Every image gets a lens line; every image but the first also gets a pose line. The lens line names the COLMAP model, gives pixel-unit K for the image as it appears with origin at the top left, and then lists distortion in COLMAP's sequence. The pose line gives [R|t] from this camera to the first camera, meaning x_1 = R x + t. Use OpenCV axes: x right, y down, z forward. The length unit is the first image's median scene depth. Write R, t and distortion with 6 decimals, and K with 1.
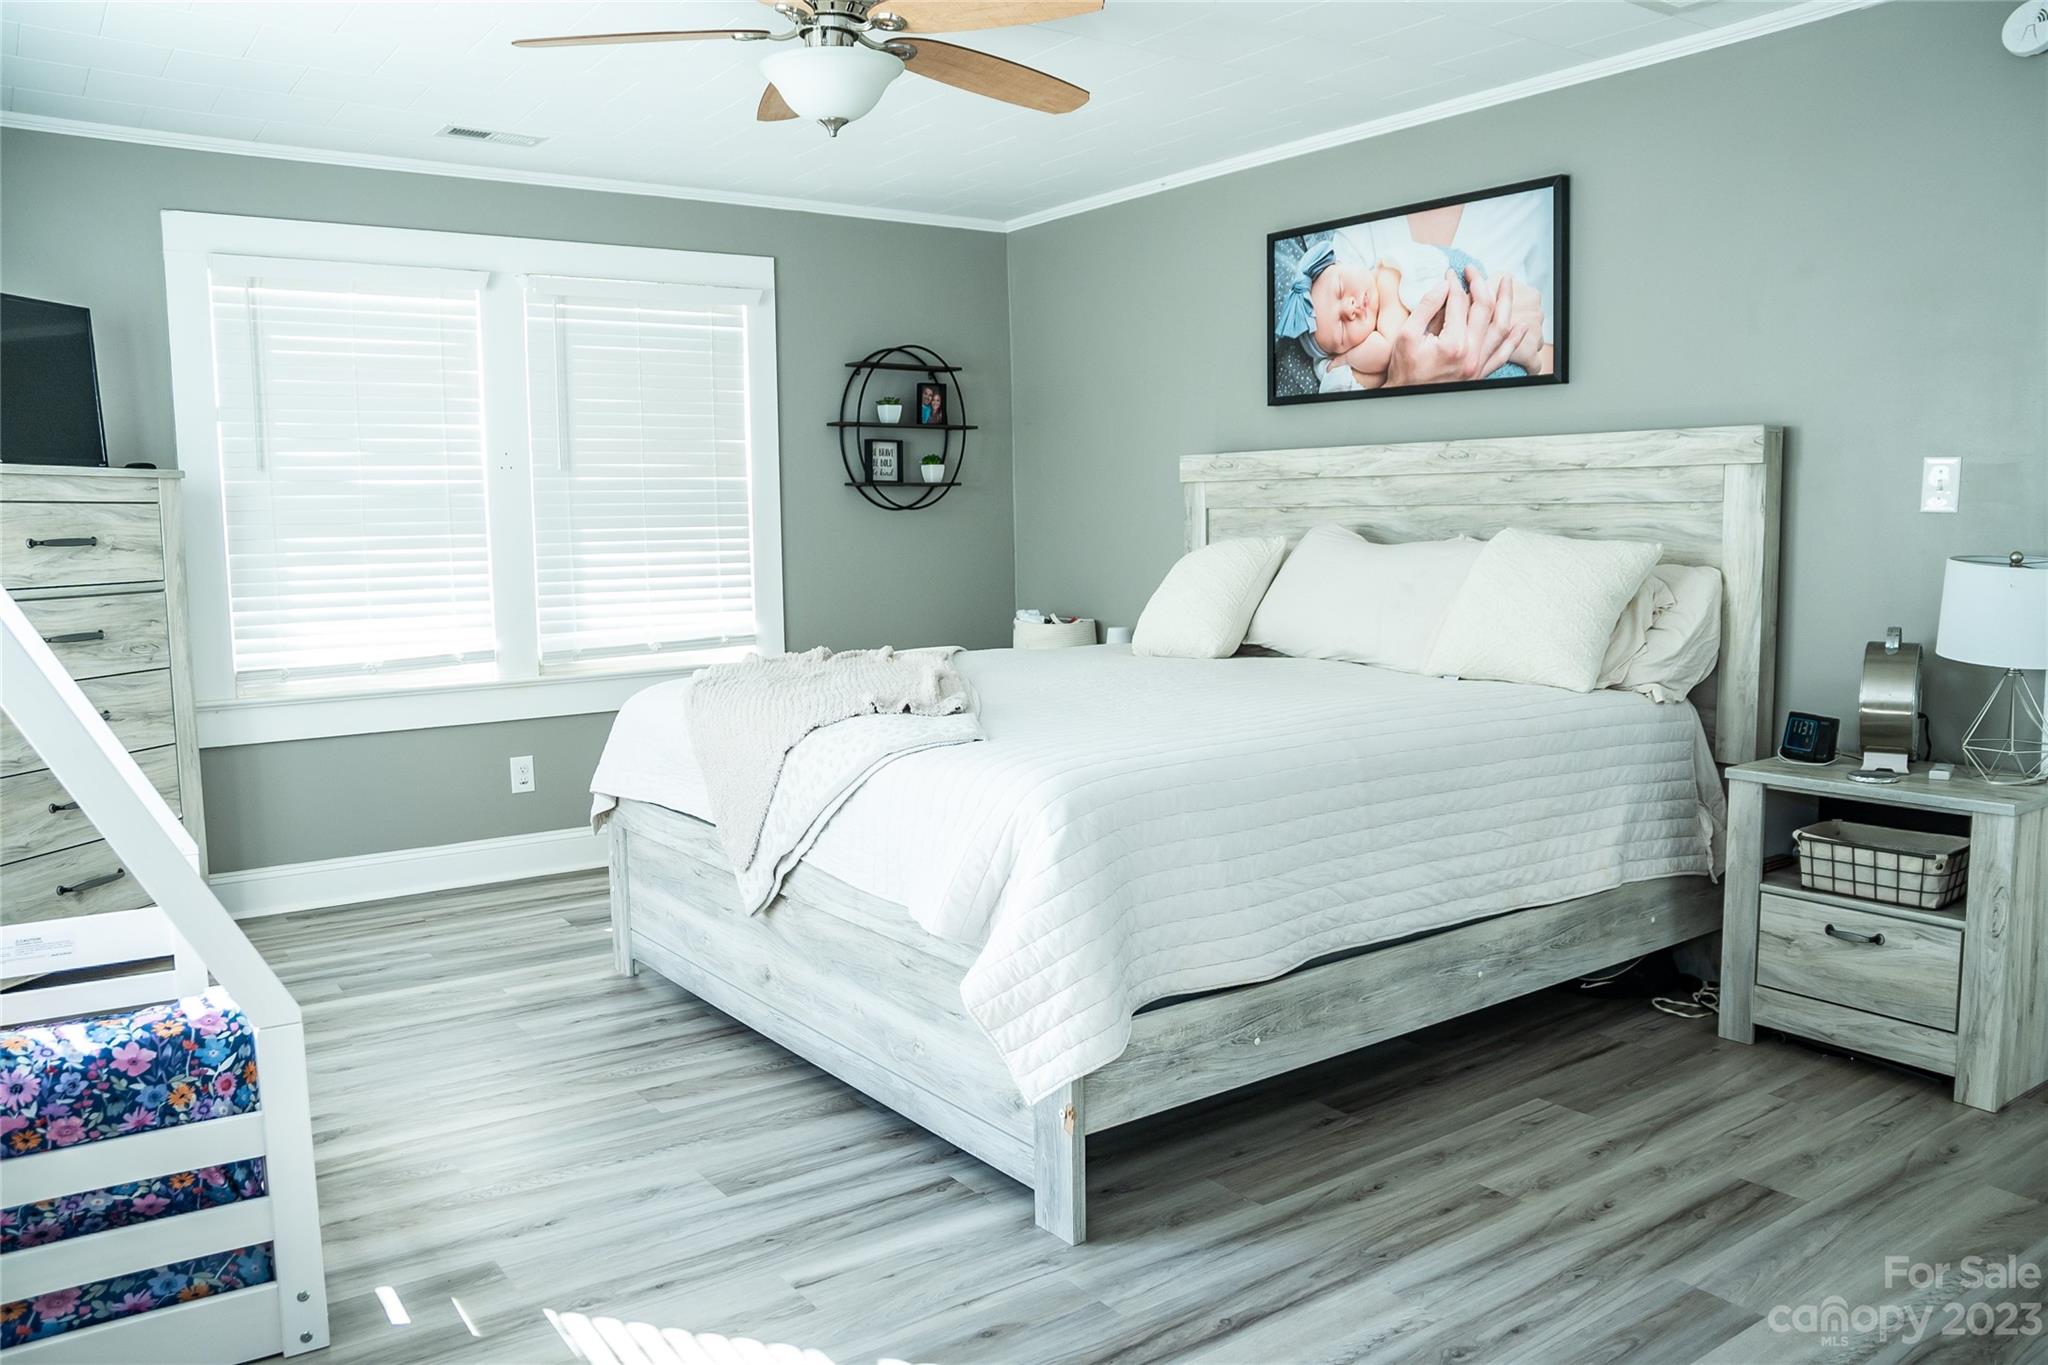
lens RADIAL K [[1547.2, 0, 1021.0], [0, 1547.2, 688.9], [0, 0, 1]] dist [-0.081547, 0.028703]
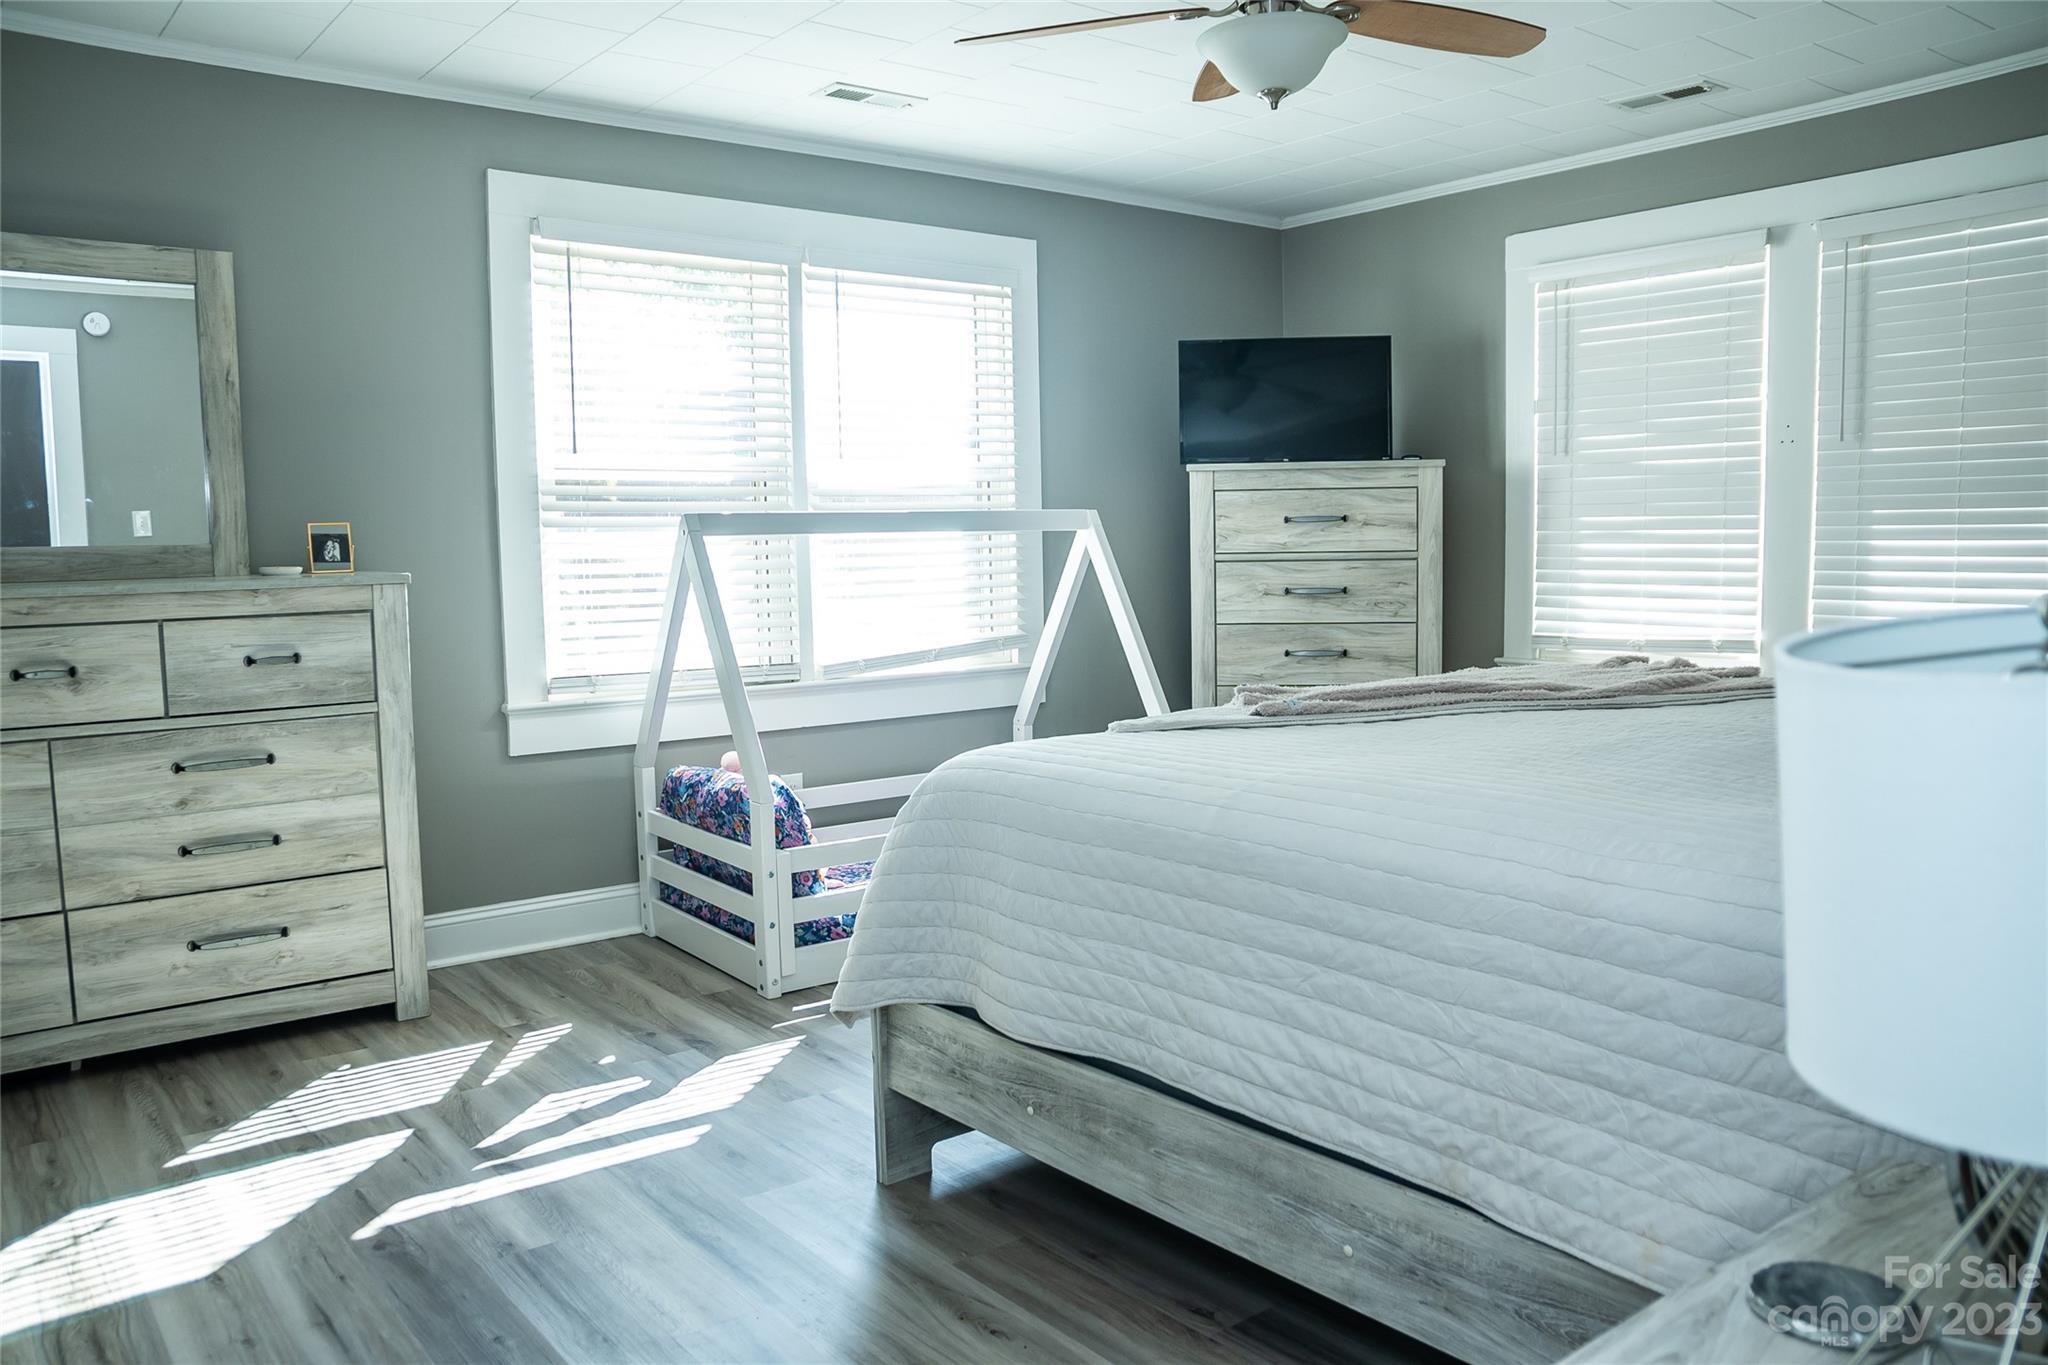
lens RADIAL K [[1547.2, 0, 1025.2], [0, 1547.2, 685.3], [0, 0, 1]] dist [-0.081547, 0.028703]
pose [[0.041640, 0.110000, -0.993059, 0.683513], [-0.092881, 0.990043, 0.105772, -0.068149], [0.994806, 0.087832, 0.051442, 0.647114]]
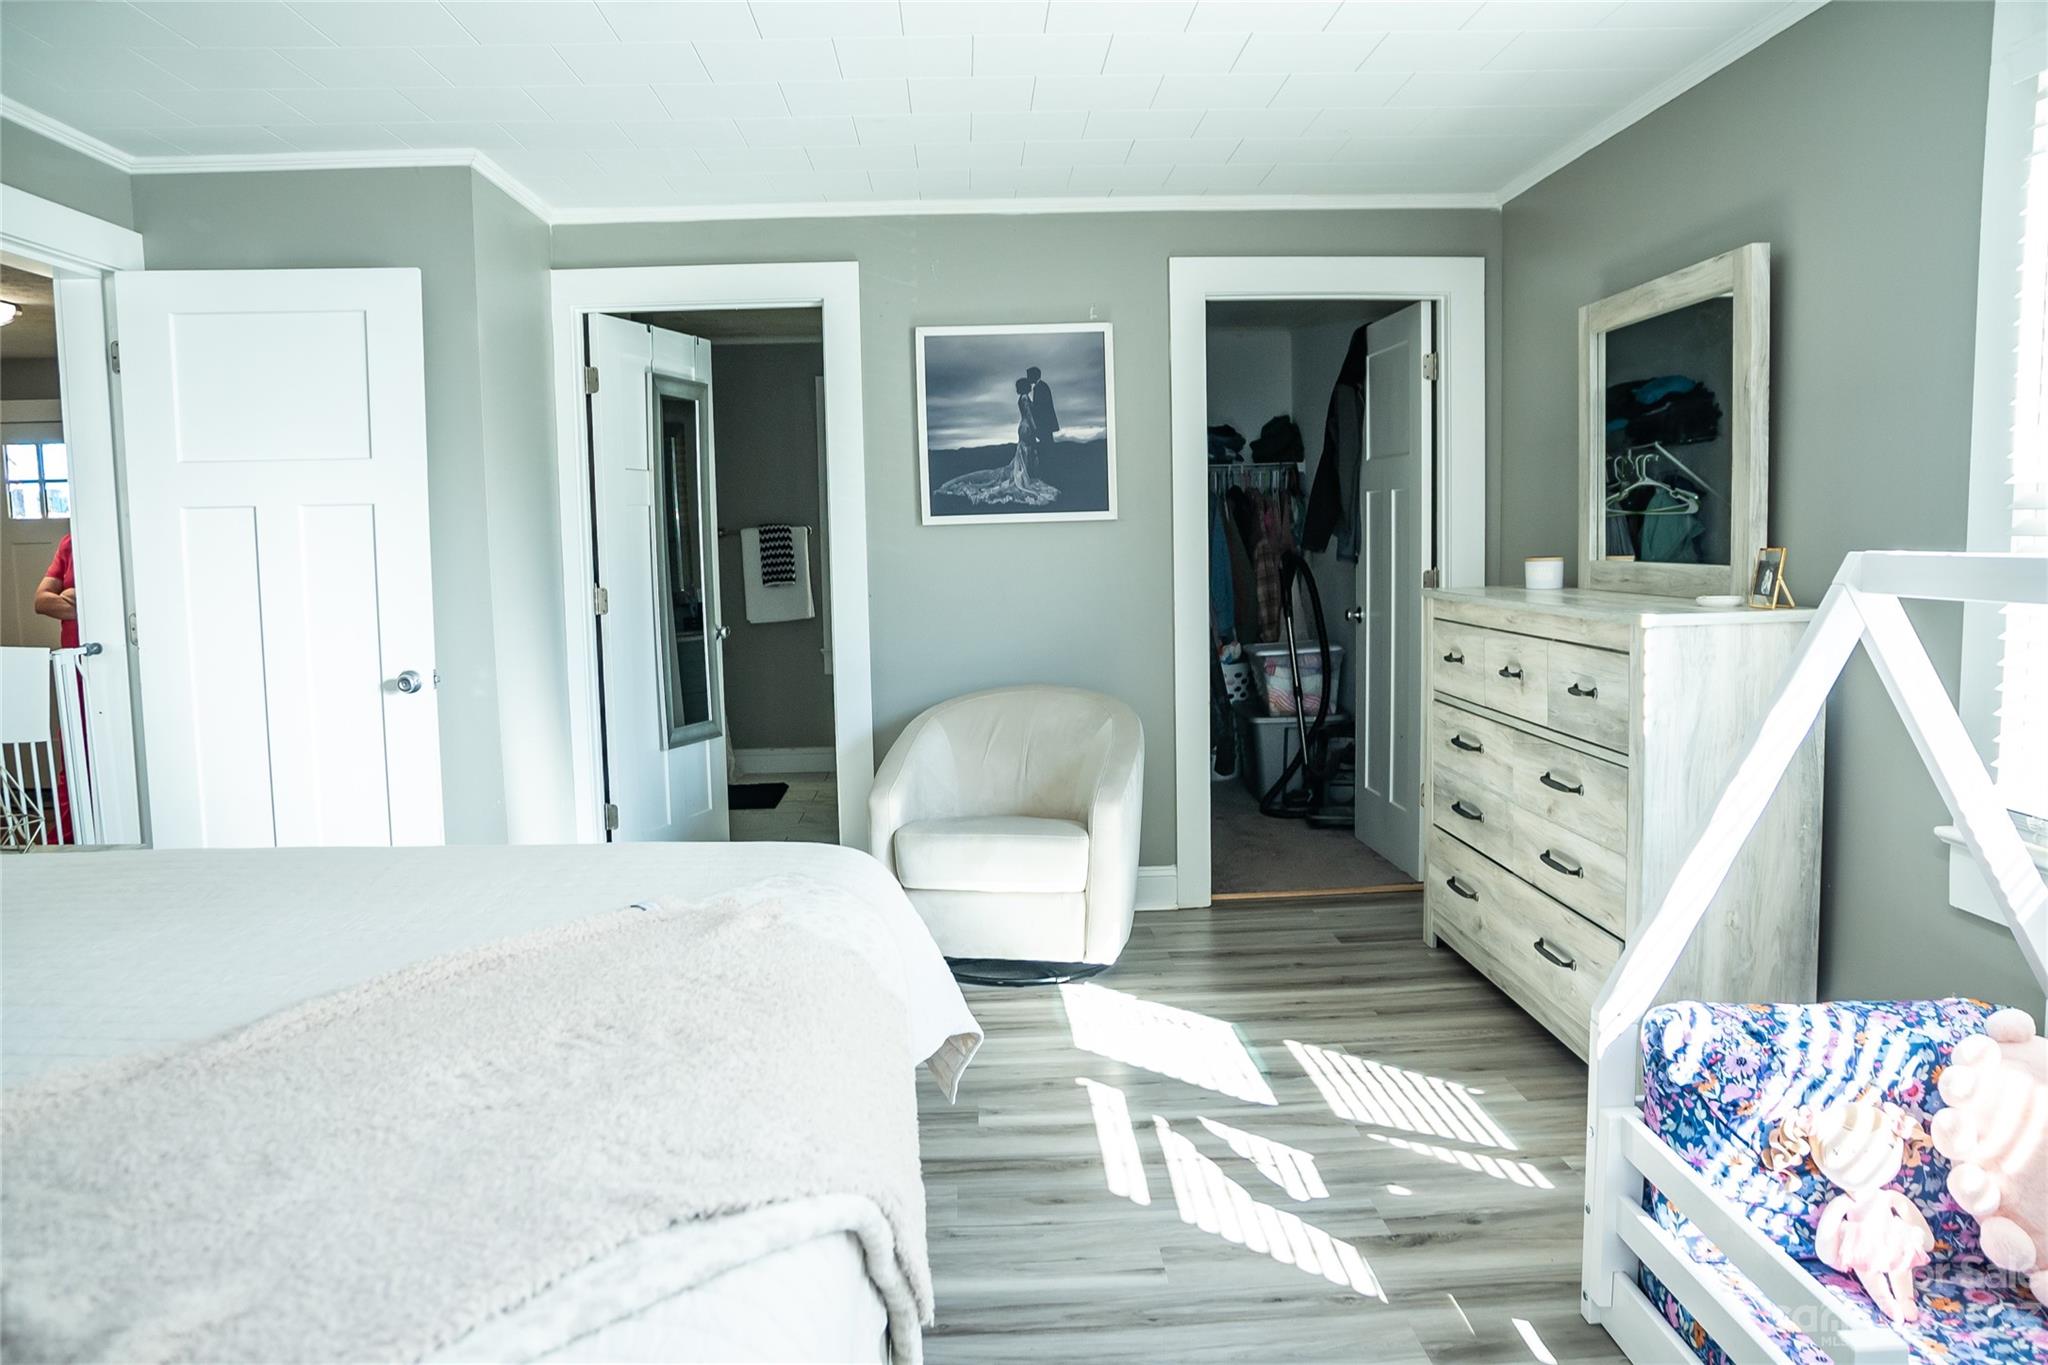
lens RADIAL K [[1547.2, 0, 1015.7], [0, 1547.2, 686.7], [0, 0, 1]] dist [-0.081547, 0.028703]
pose [[-0.829265, -0.024805, 0.558305, -0.400389], [0.093953, 0.978608, 0.183030, -0.139097], [-0.550902, 0.204234, -0.809194, 1.124612]]
